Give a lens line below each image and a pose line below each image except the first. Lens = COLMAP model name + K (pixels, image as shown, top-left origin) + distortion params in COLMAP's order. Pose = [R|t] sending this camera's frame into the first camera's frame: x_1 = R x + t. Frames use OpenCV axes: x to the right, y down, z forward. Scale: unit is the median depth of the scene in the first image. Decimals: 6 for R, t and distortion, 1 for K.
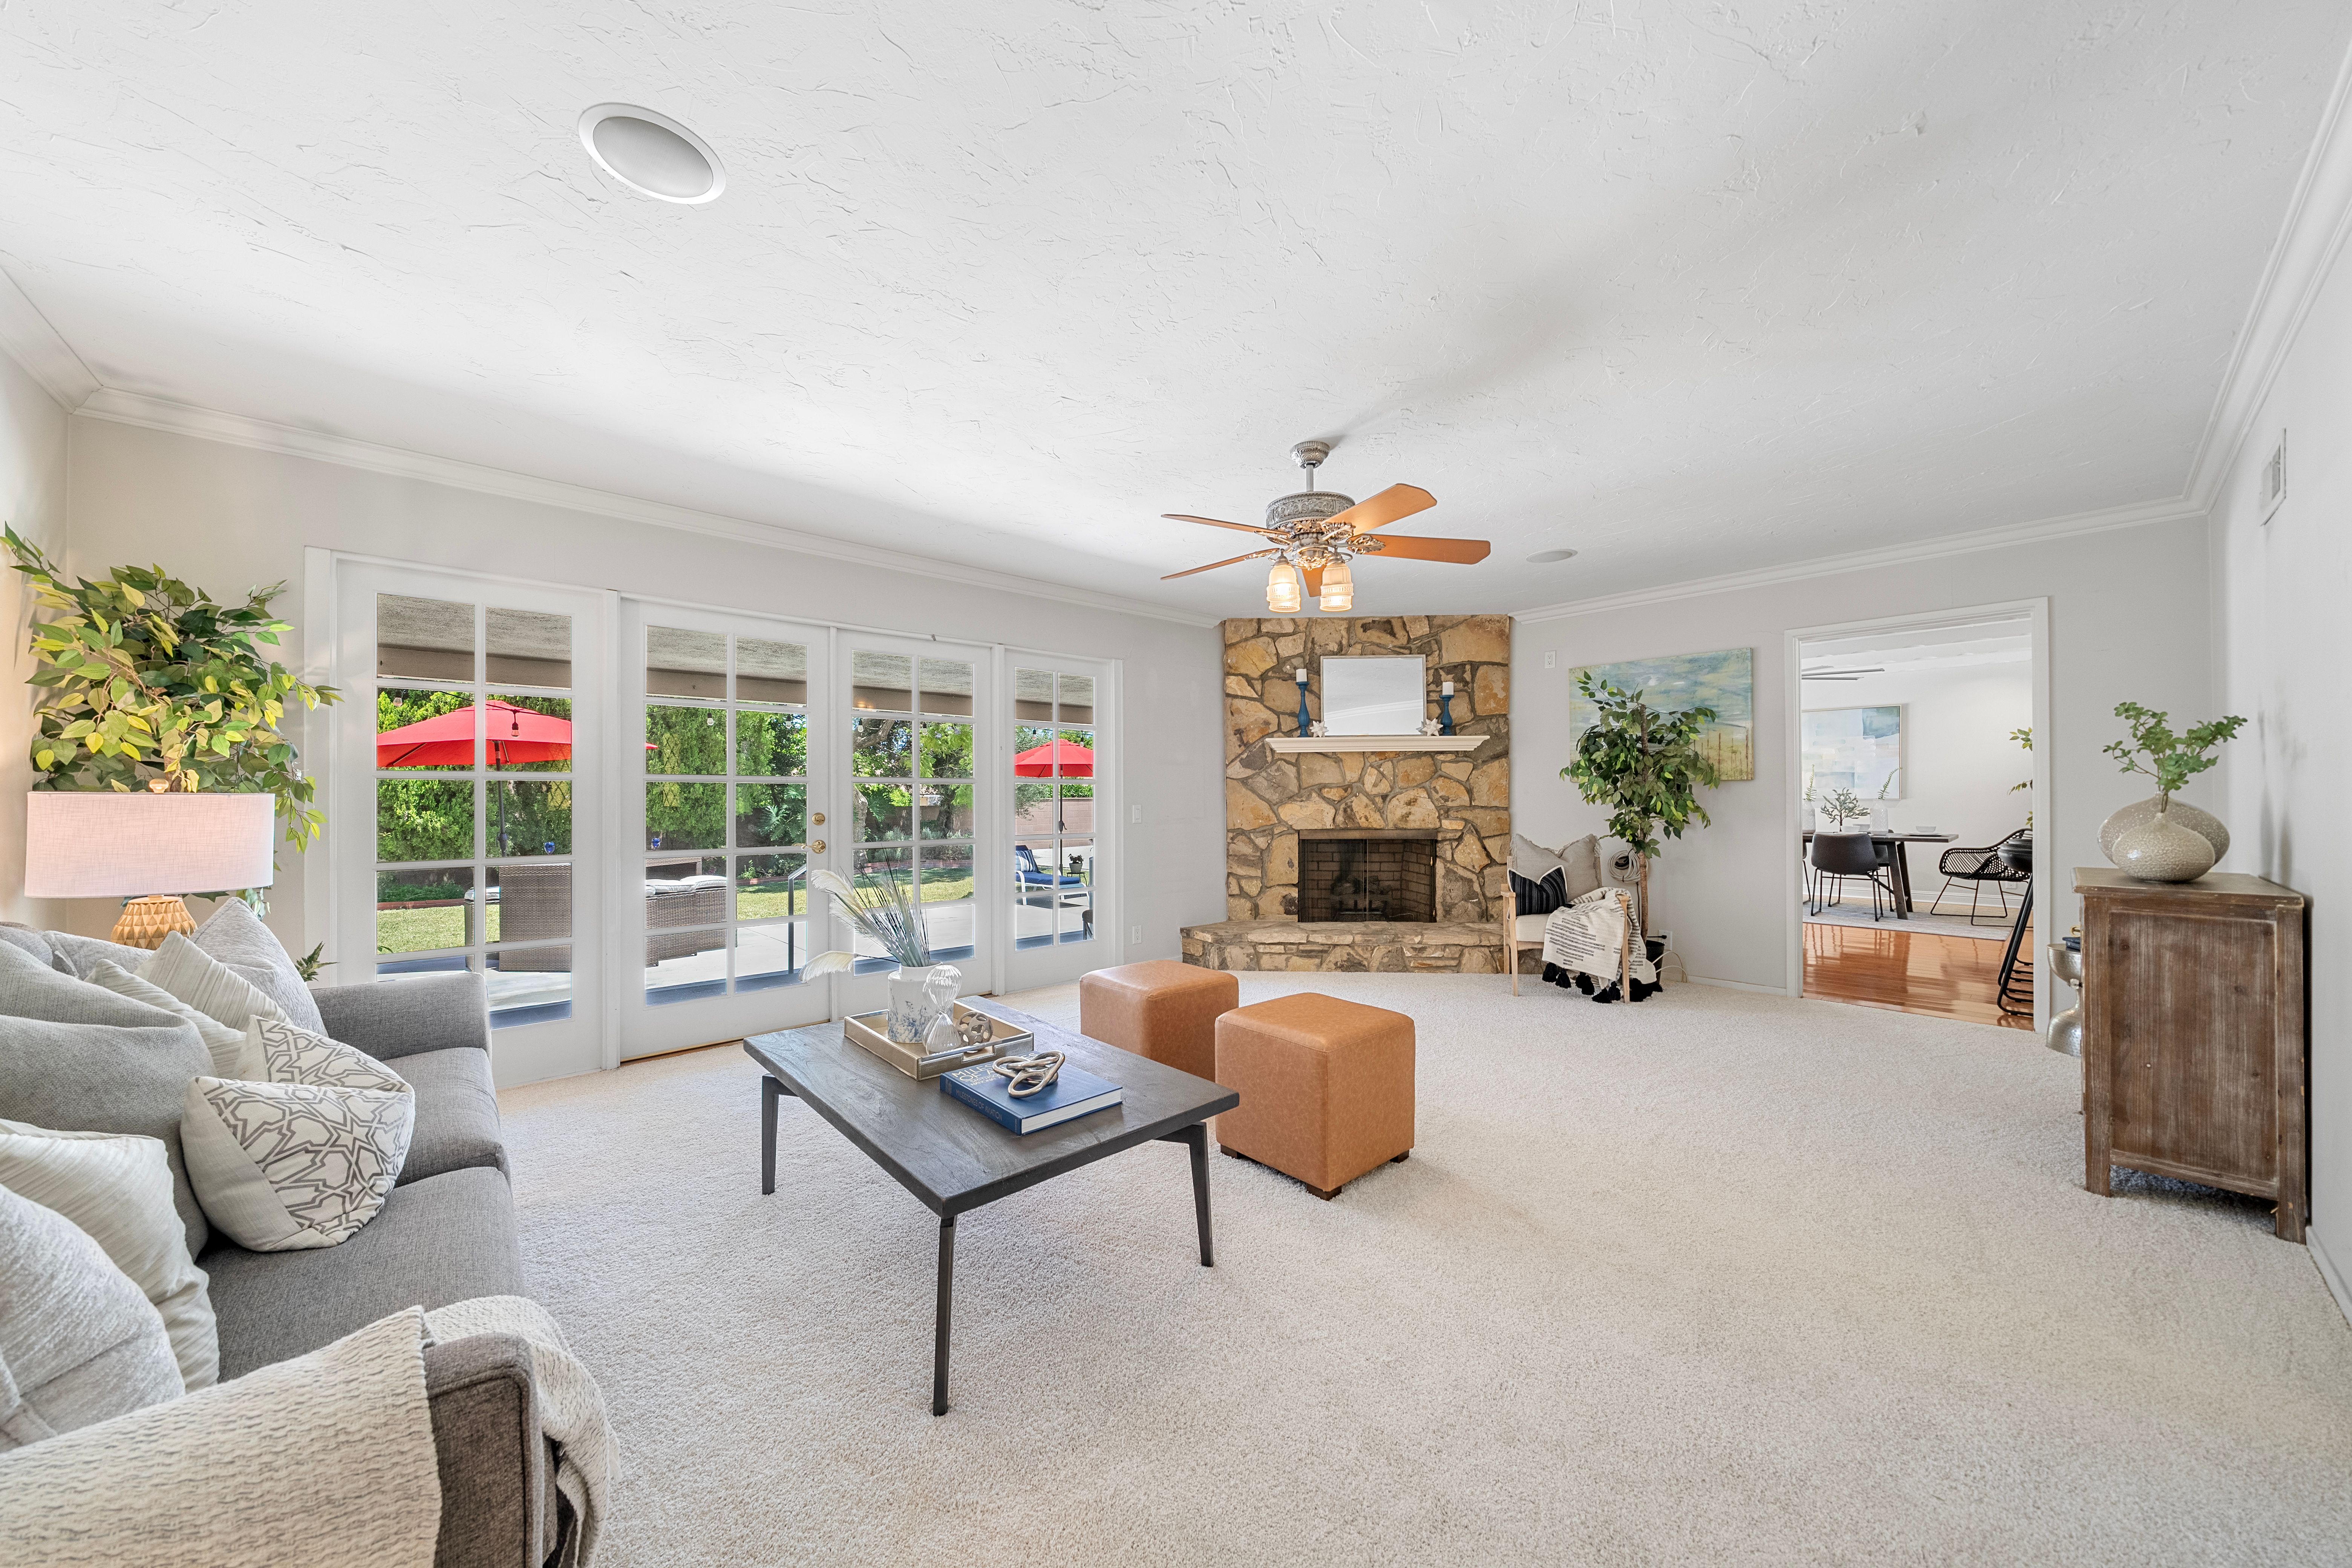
lens RADIAL K [[807.3, 0, 1170.3], [0, 807.3, 800.2], [0, 0, 1]] dist [-0.002014, -0.000274]
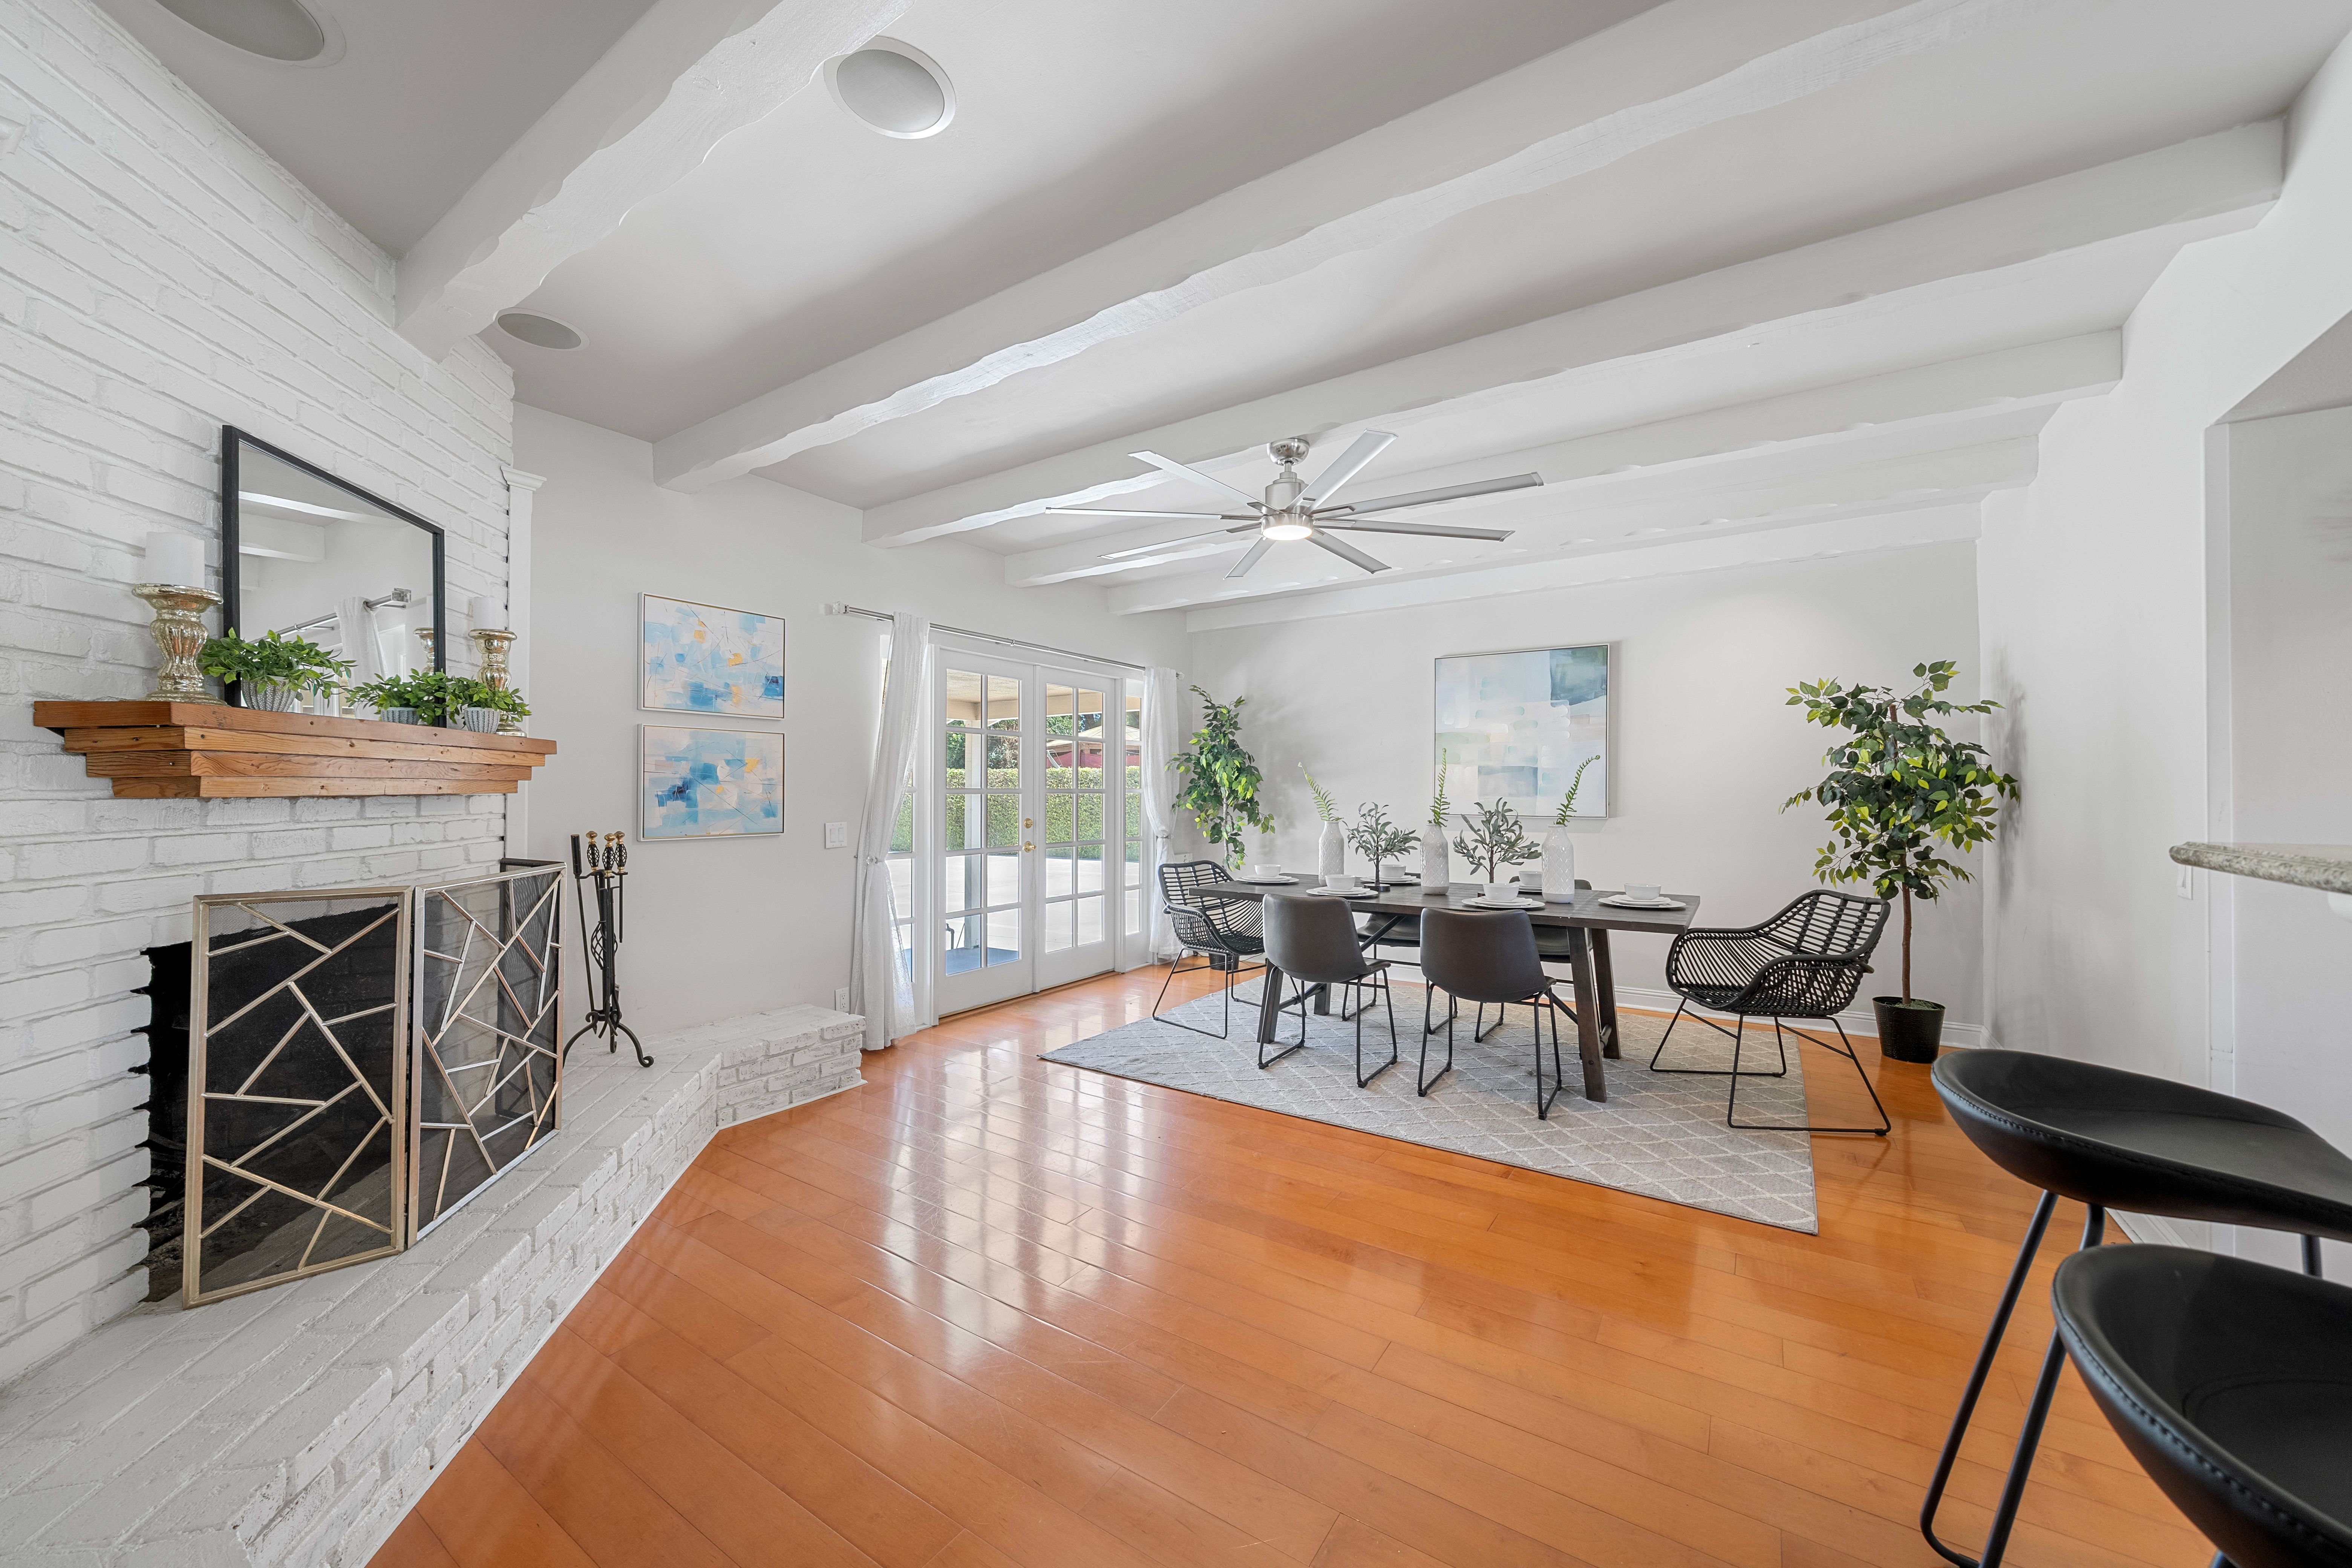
lens RADIAL K [[860.5, 0, 1182.9], [0, 860.5, 784.1], [0, 0, 1]] dist [0.000931, 0.000099]
pose [[0.970831, 0.009343, 0.239584, 0.751646], [-0.006377, 0.999893, -0.013151, -0.021634], [-0.239681, 0.011239, 0.970787, 0.777530]]
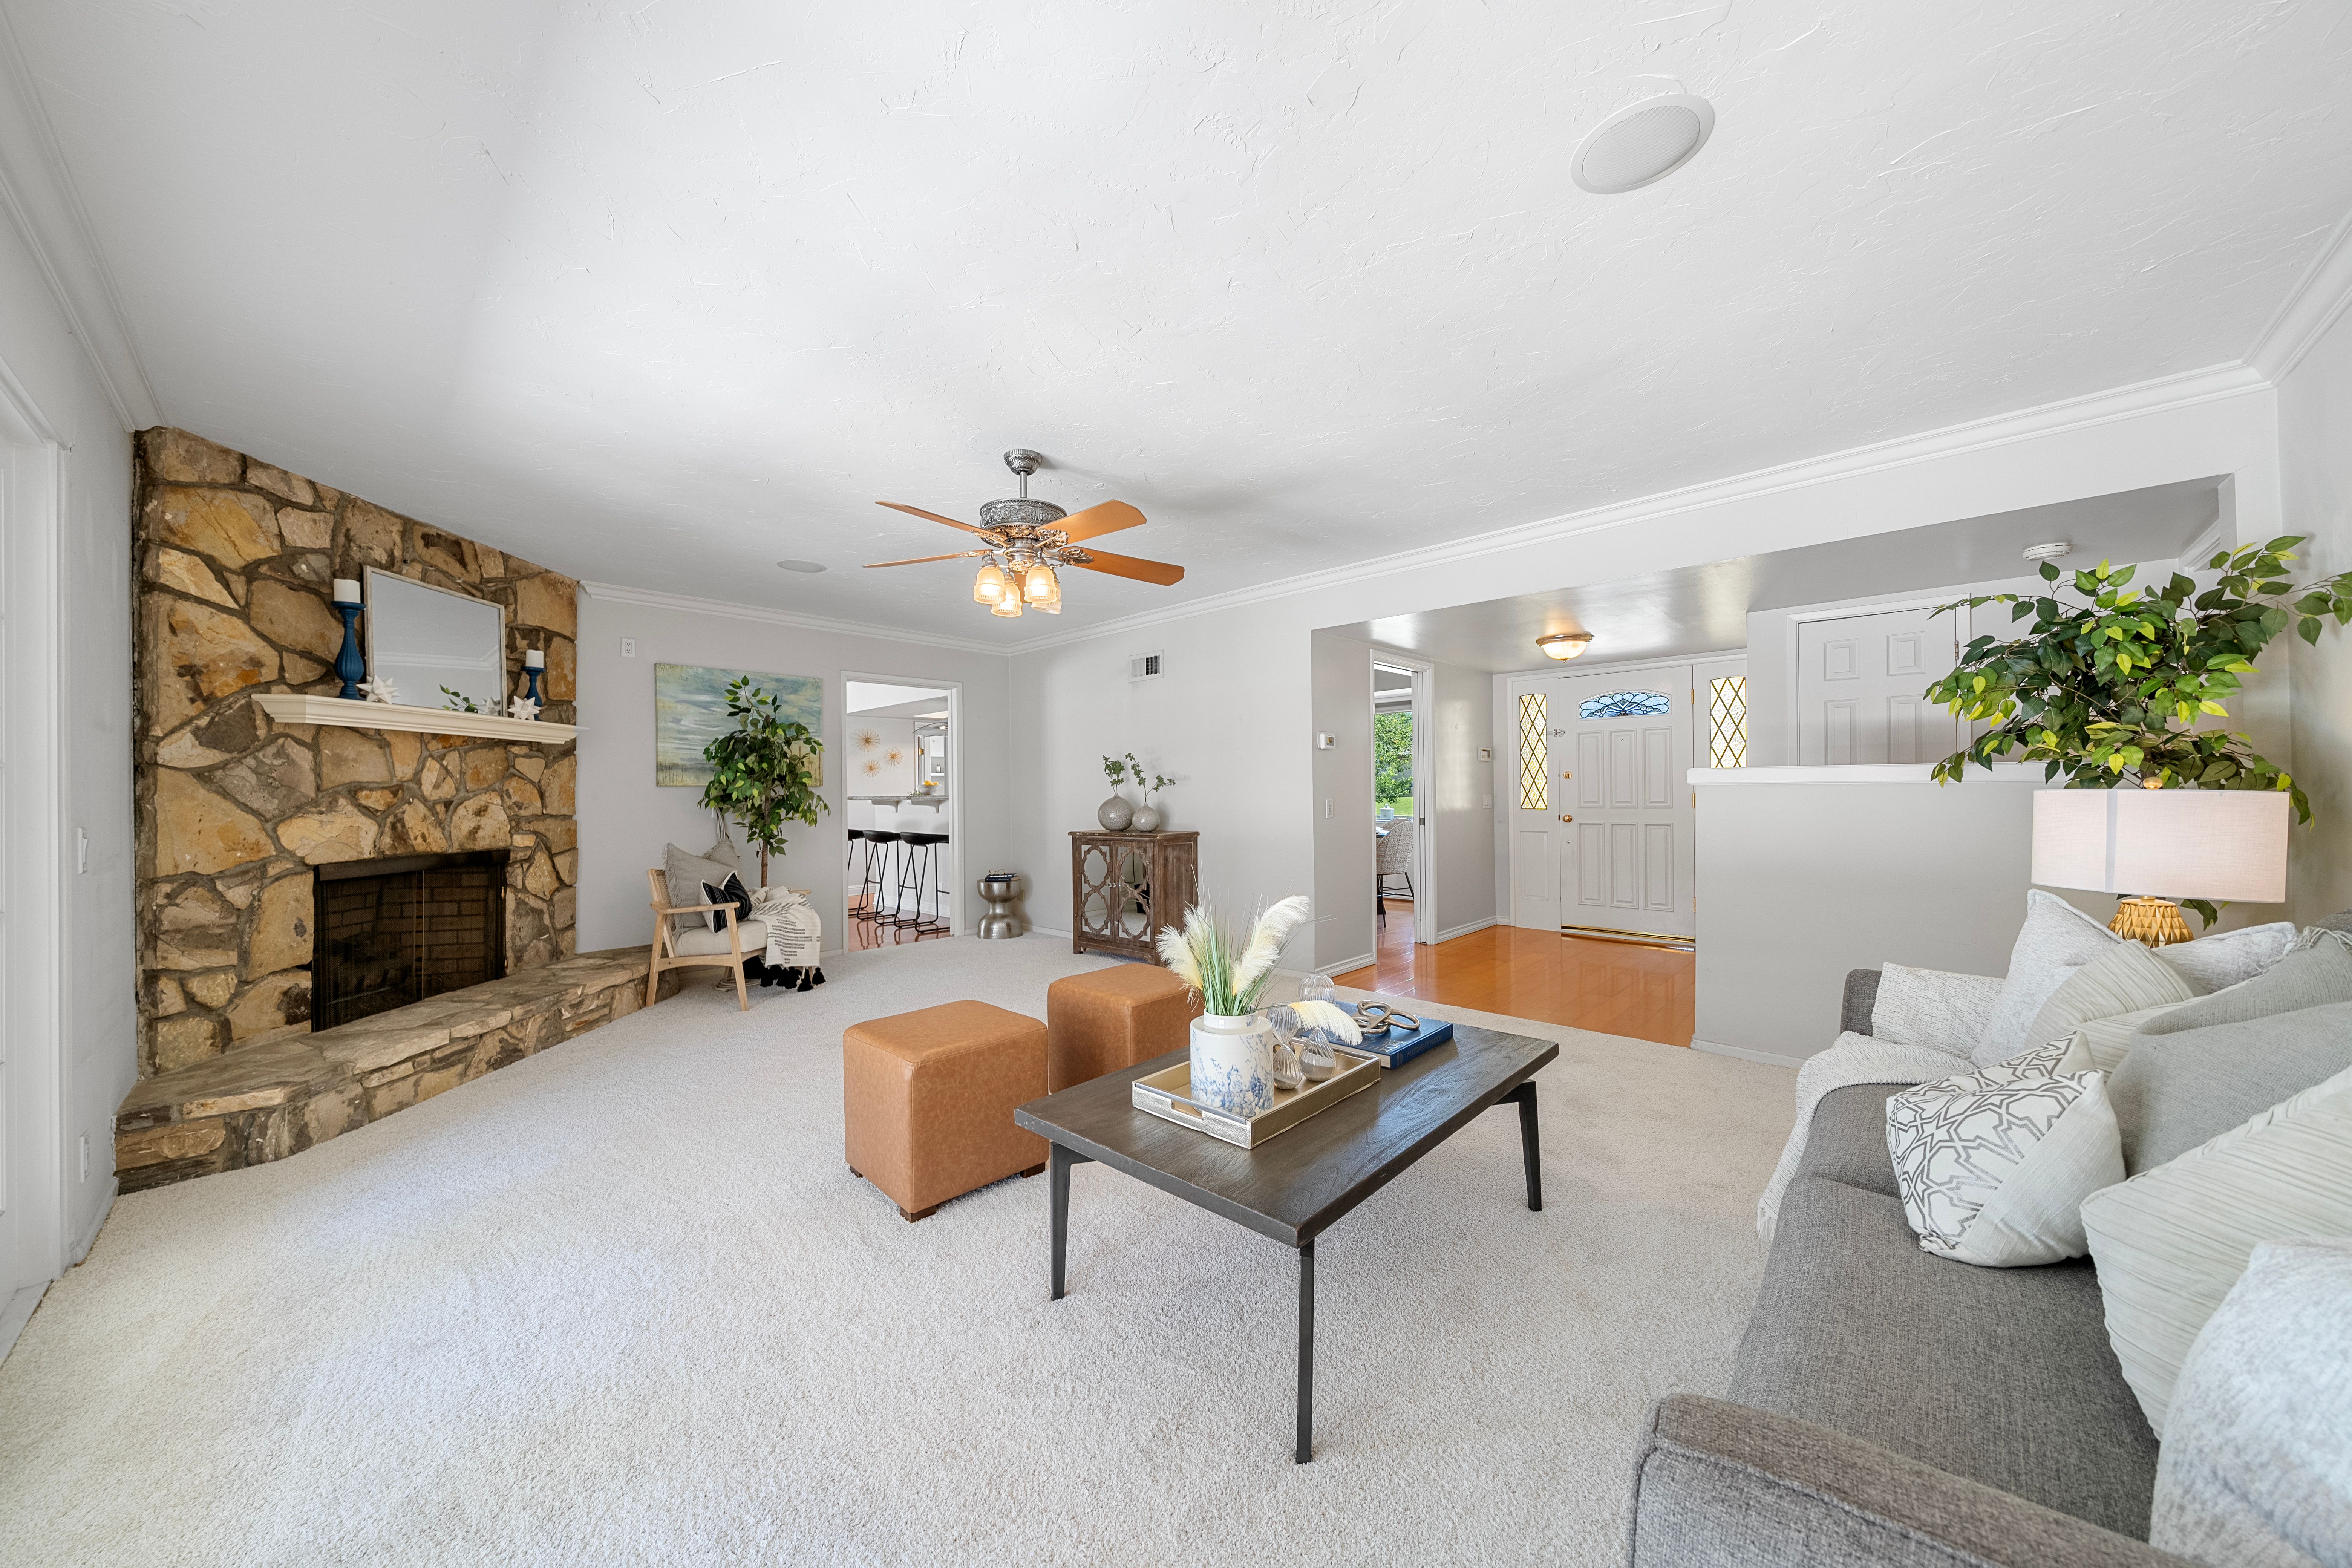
lens RADIAL K [[795.1, 0, 1175.5], [0, 795.1, 798.0], [0, 0, 1]] dist [-0.001048, 0.000009]
pose [[-0.086182, -0.000789, 0.996279, -0.437390], [0.017416, 0.999846, 0.002298, -0.000123], [-0.996127, 0.017549, -0.086155, 0.461467]]
